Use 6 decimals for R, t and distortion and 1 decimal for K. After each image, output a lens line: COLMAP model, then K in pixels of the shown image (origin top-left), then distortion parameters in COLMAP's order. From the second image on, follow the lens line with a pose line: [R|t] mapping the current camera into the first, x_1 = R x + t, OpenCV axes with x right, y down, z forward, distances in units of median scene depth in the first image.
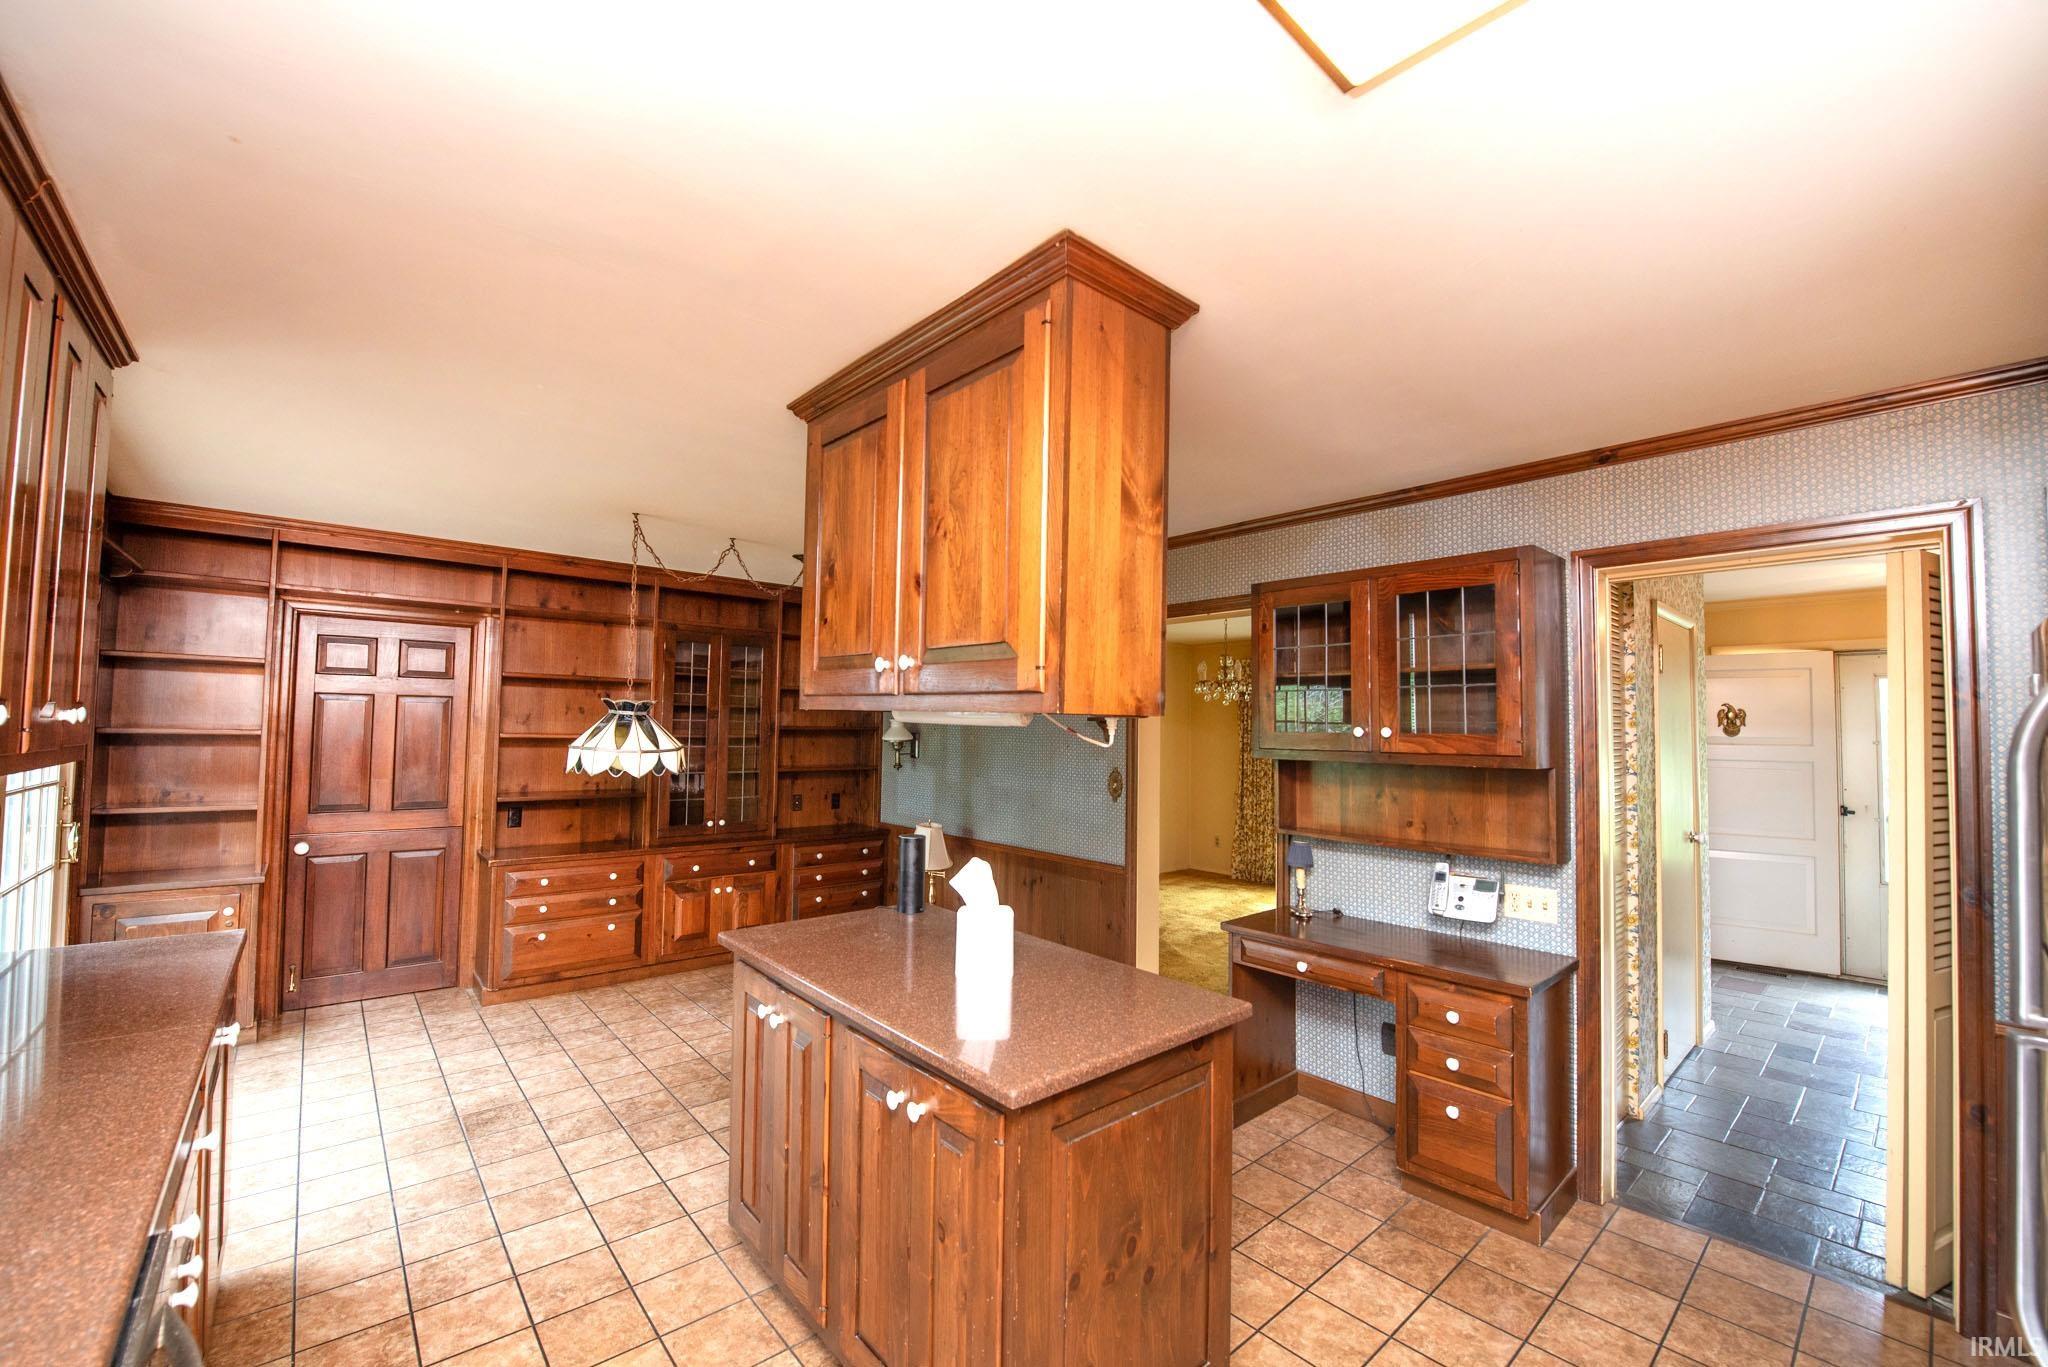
lens RADIAL K [[811.4, 0, 1025.8], [0, 811.4, 694.2], [0, 0, 1]] dist [-0.004406, -0.000382]
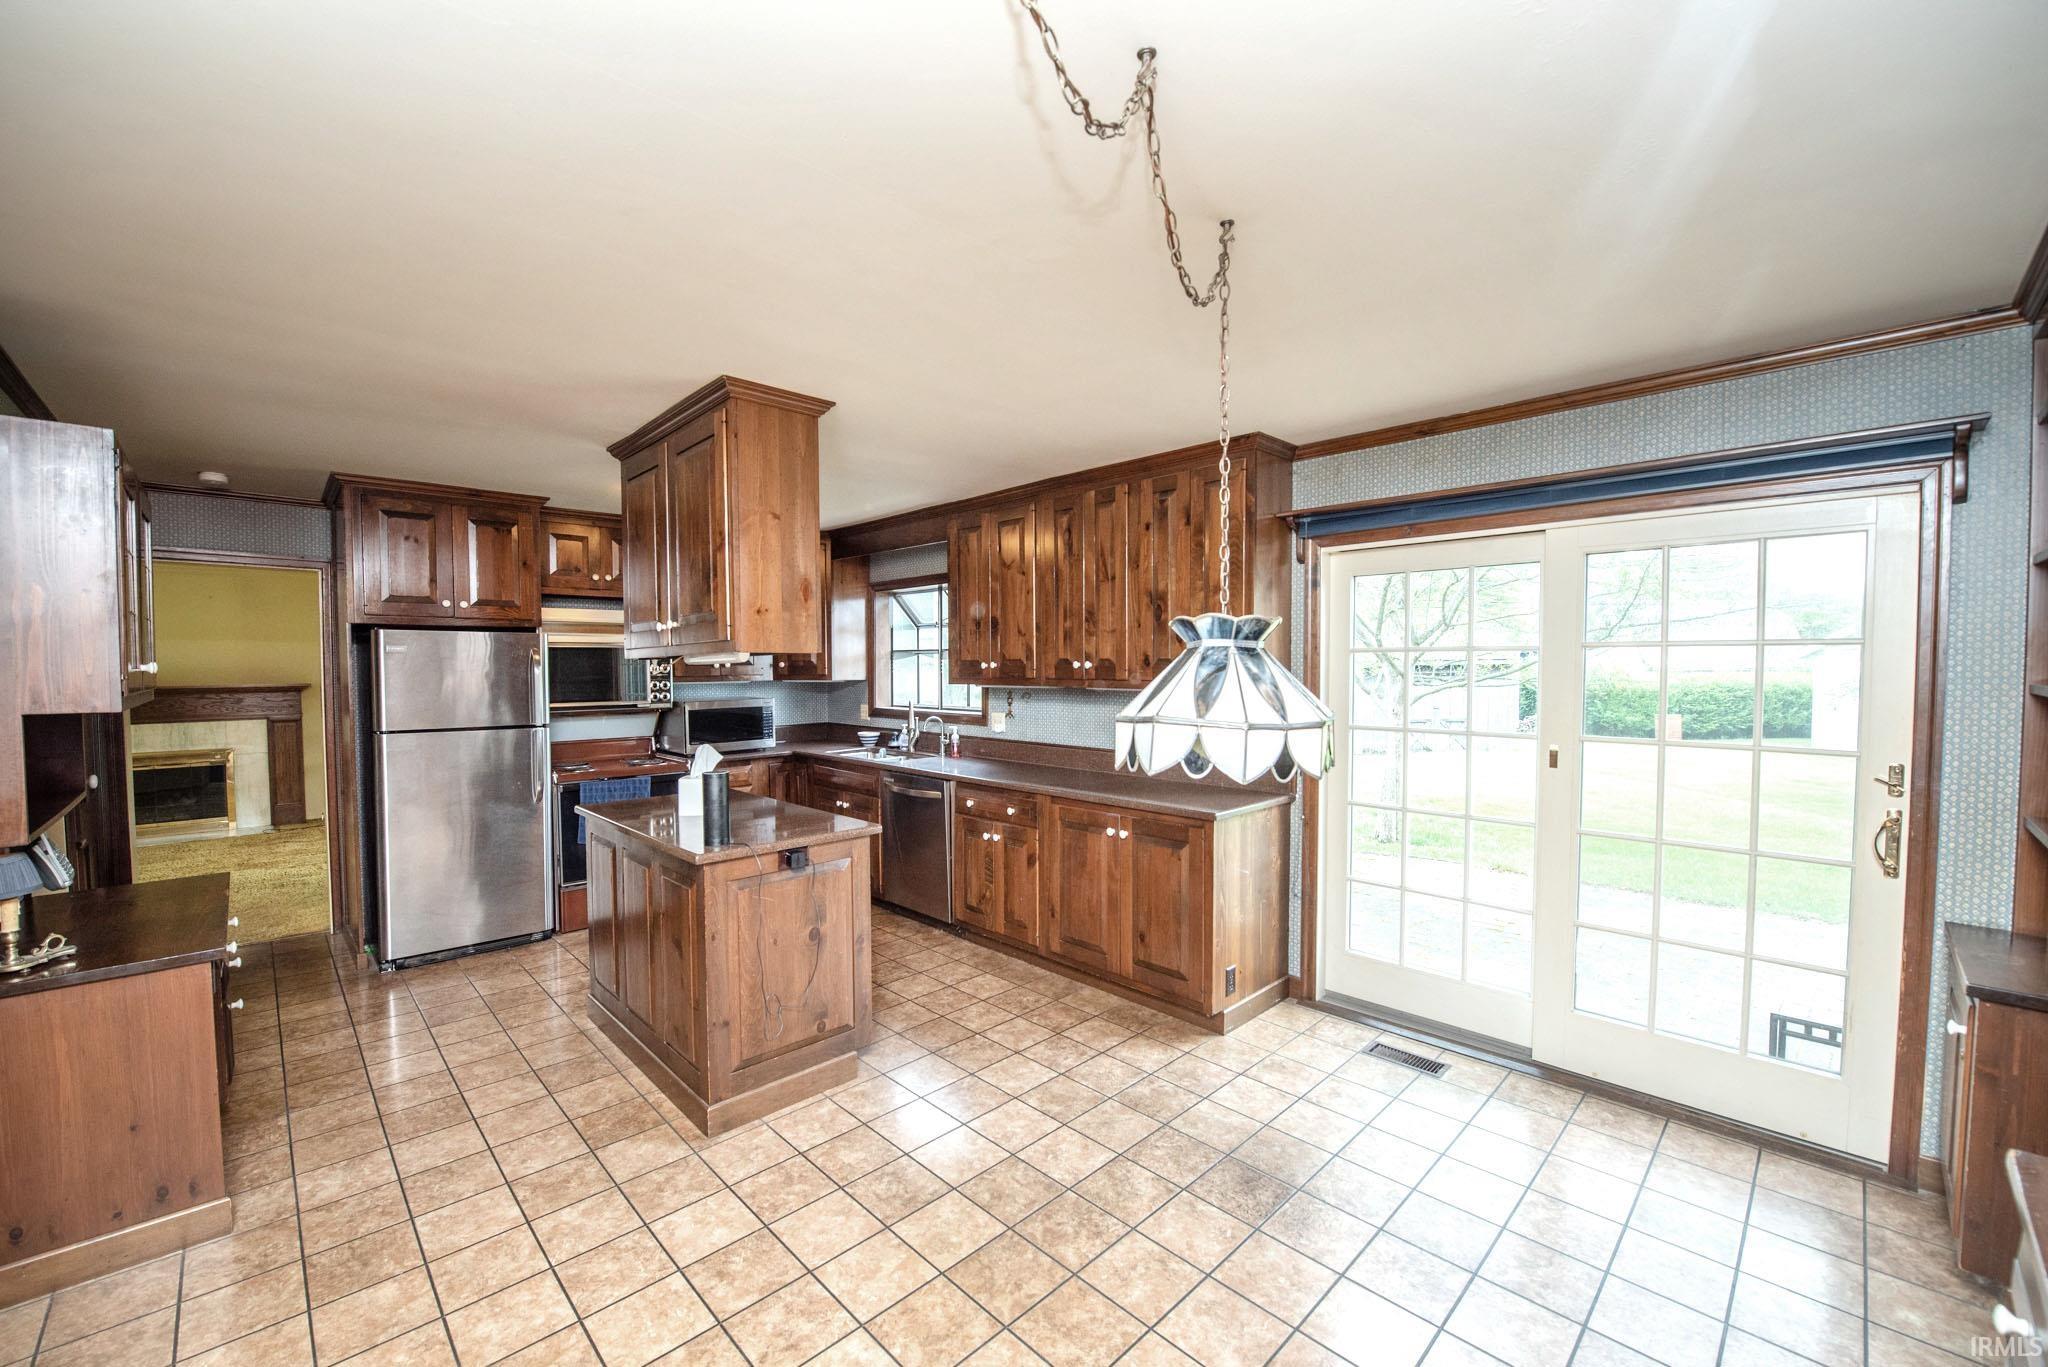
lens RADIAL K [[811.4, 0, 1021.9], [0, 811.4, 692.2], [0, 0, 1]] dist [-0.004406, -0.000382]
pose [[-0.999055, -0.005800, -0.043075, -0.492299], [-0.005463, 0.999954, -0.007939, 0.080527], [0.043119, -0.007696, -0.999040, 2.089923]]
